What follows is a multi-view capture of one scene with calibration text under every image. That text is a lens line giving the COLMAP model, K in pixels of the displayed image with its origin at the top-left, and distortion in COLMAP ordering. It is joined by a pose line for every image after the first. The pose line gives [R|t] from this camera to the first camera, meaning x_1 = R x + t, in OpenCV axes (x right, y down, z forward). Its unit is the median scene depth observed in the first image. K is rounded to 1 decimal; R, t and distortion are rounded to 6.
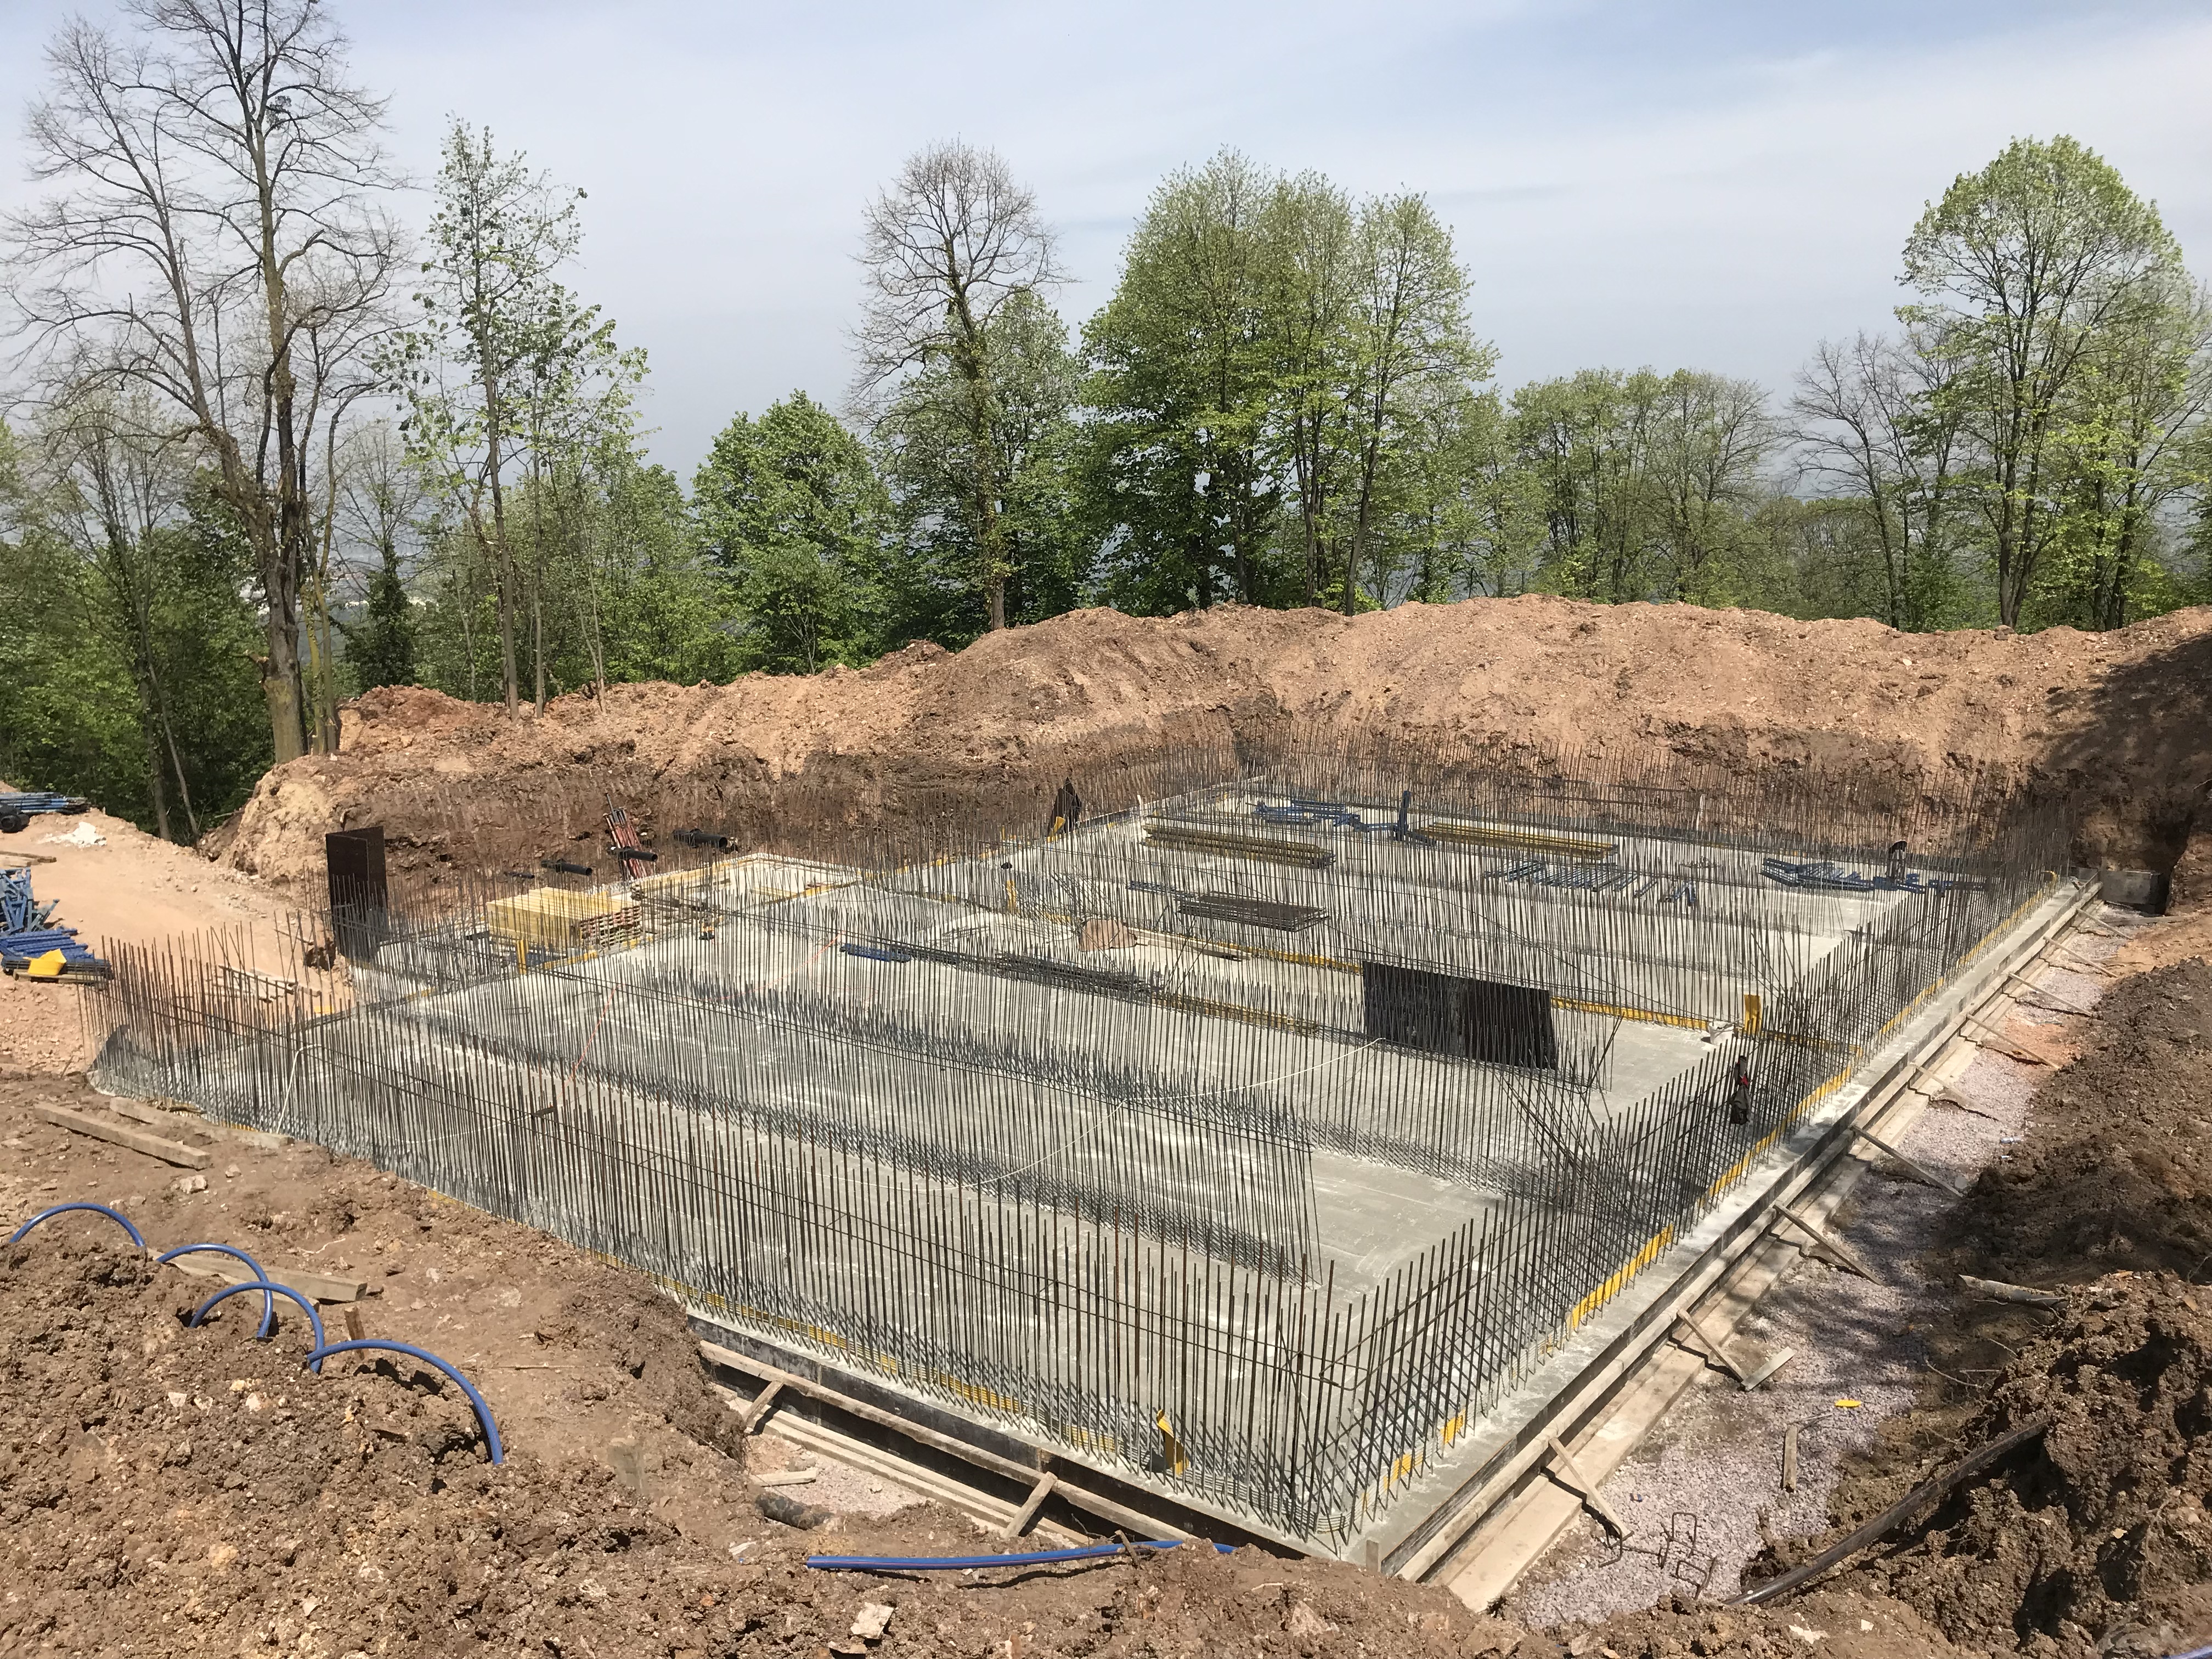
lens RADIAL K [[1782.0, 0, 1101.4], [0, 1782.0, 835.1], [0, 0, 1]] dist [0.079586, -0.152088]
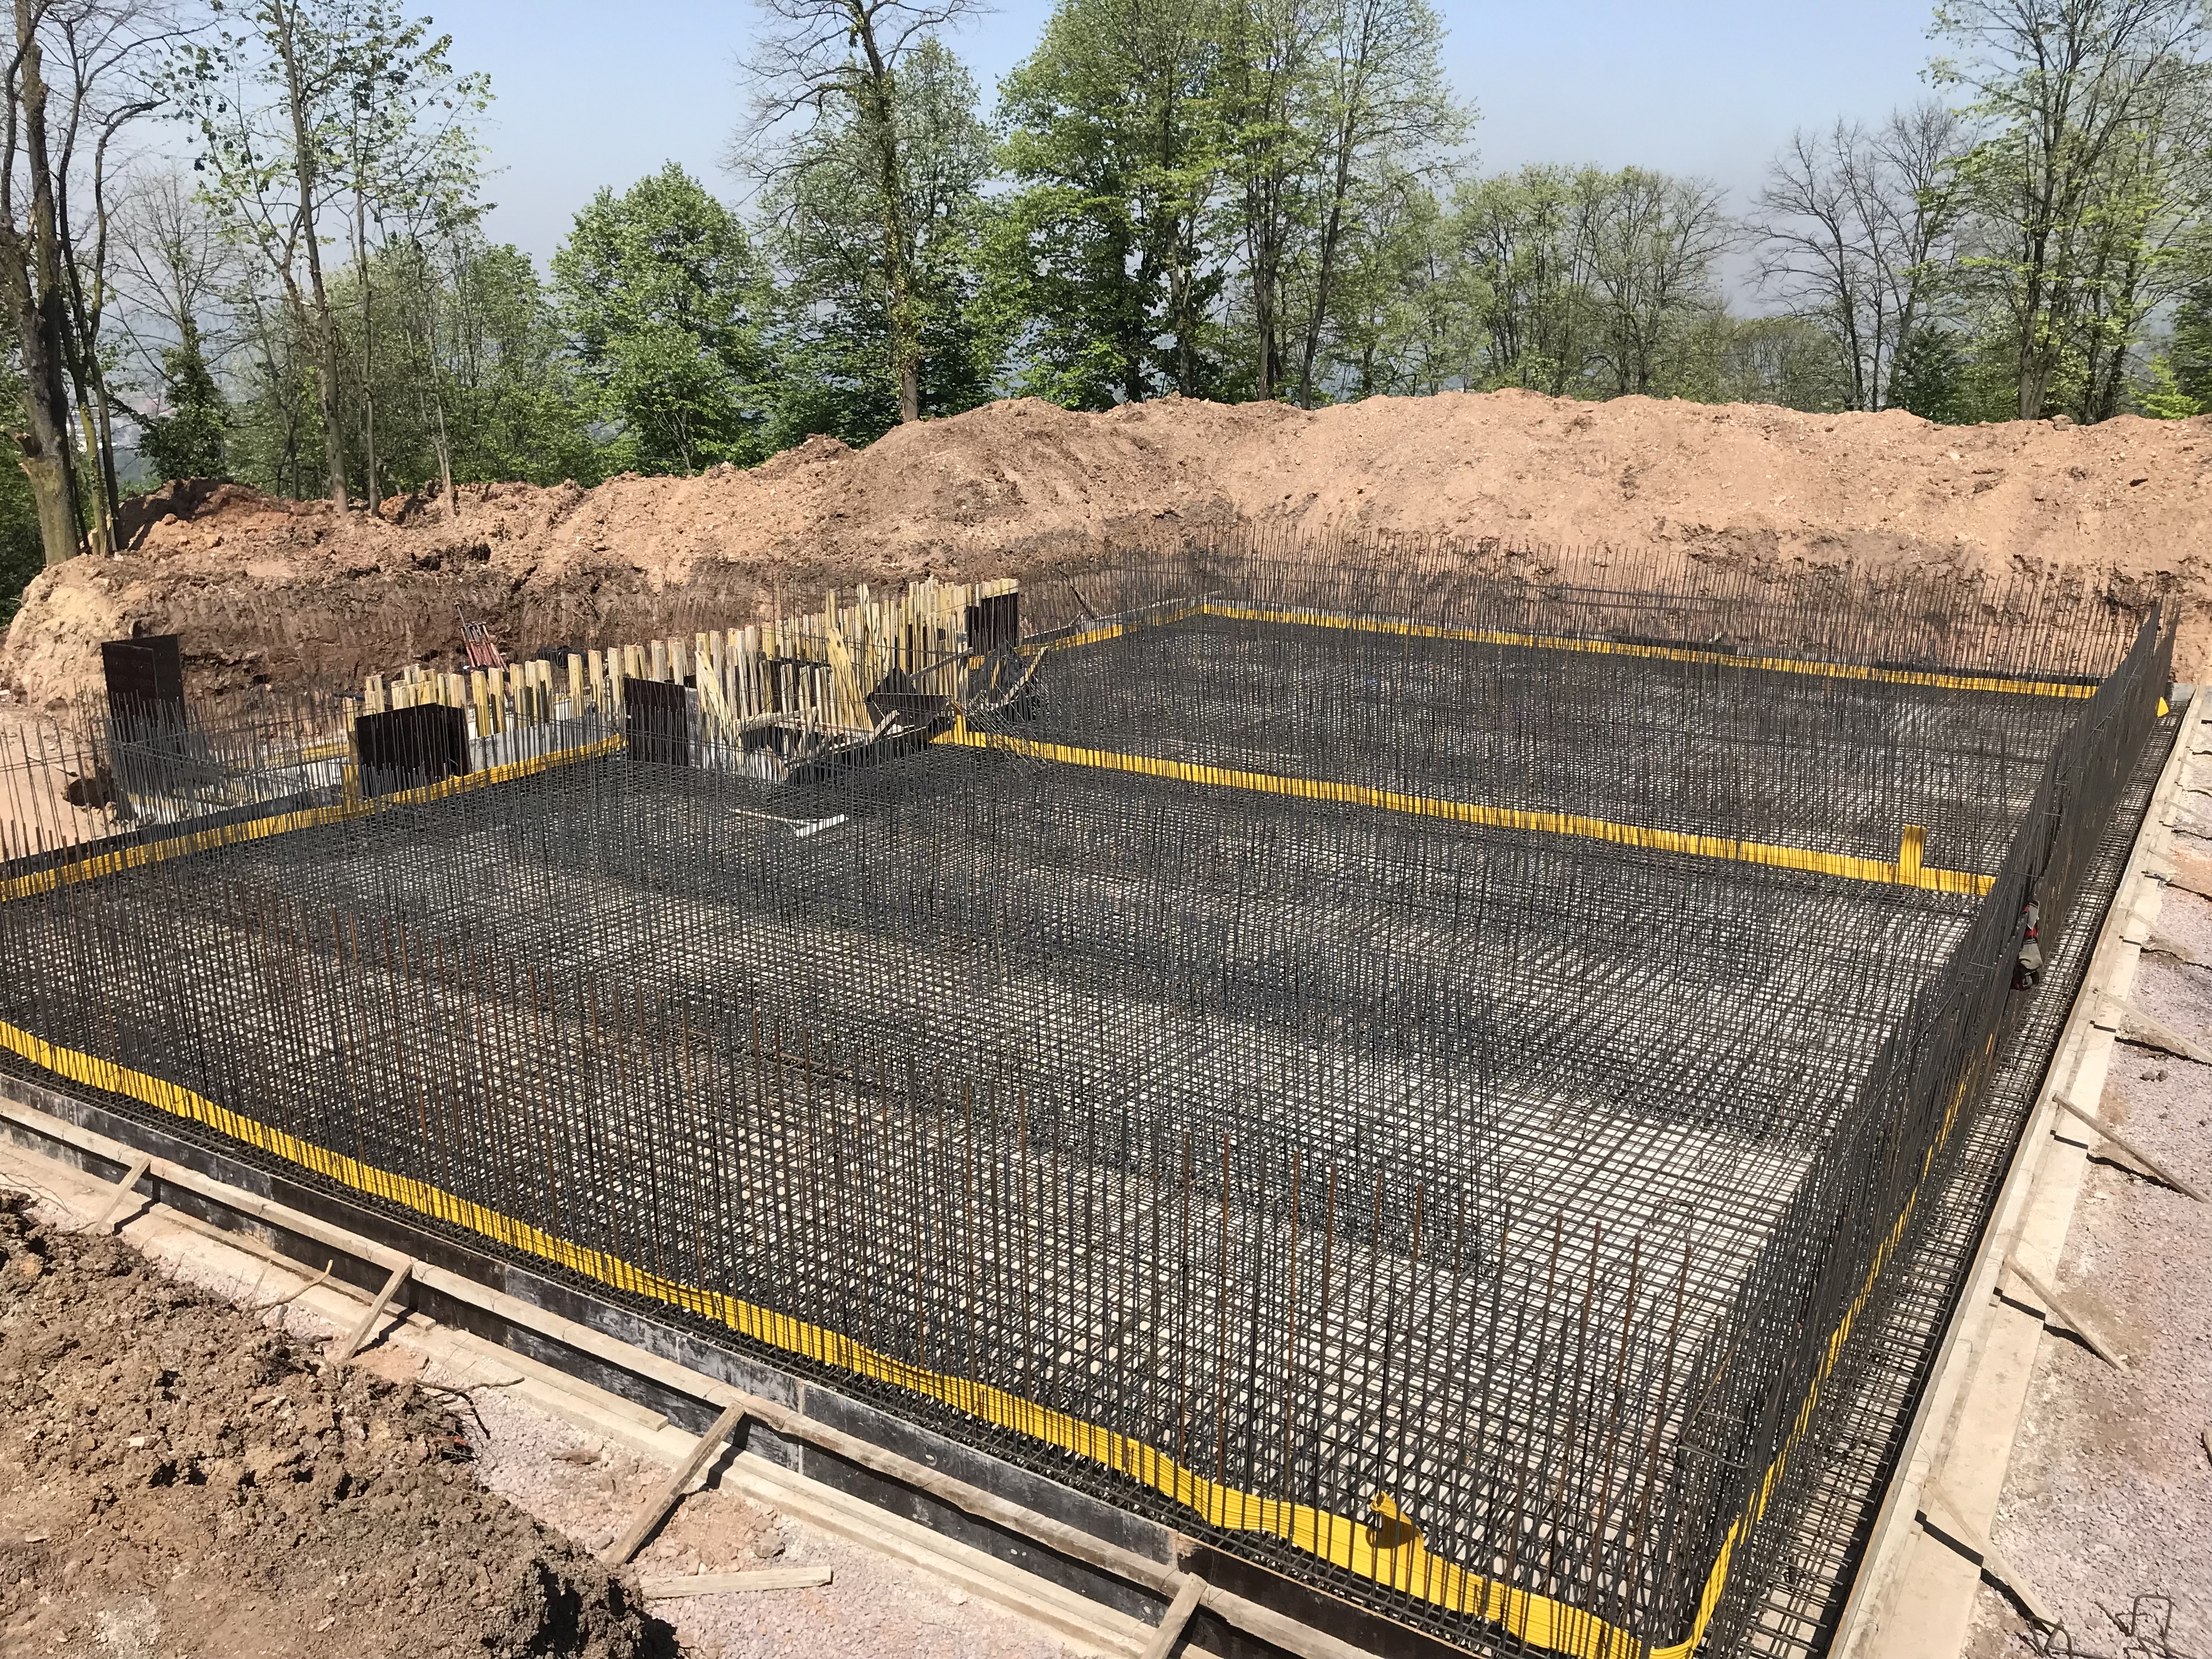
lens RADIAL K [[1787.3, 0, 1095.8], [0, 1787.3, 817.4], [0, 0, 1]] dist [0.050437, -0.044235]
pose [[0.997716, -0.005265, 0.067341, -0.030009], [0.000312, 0.997306, 0.073352, 0.013892], [-0.067546, -0.073163, 0.995030, 0.116507]]
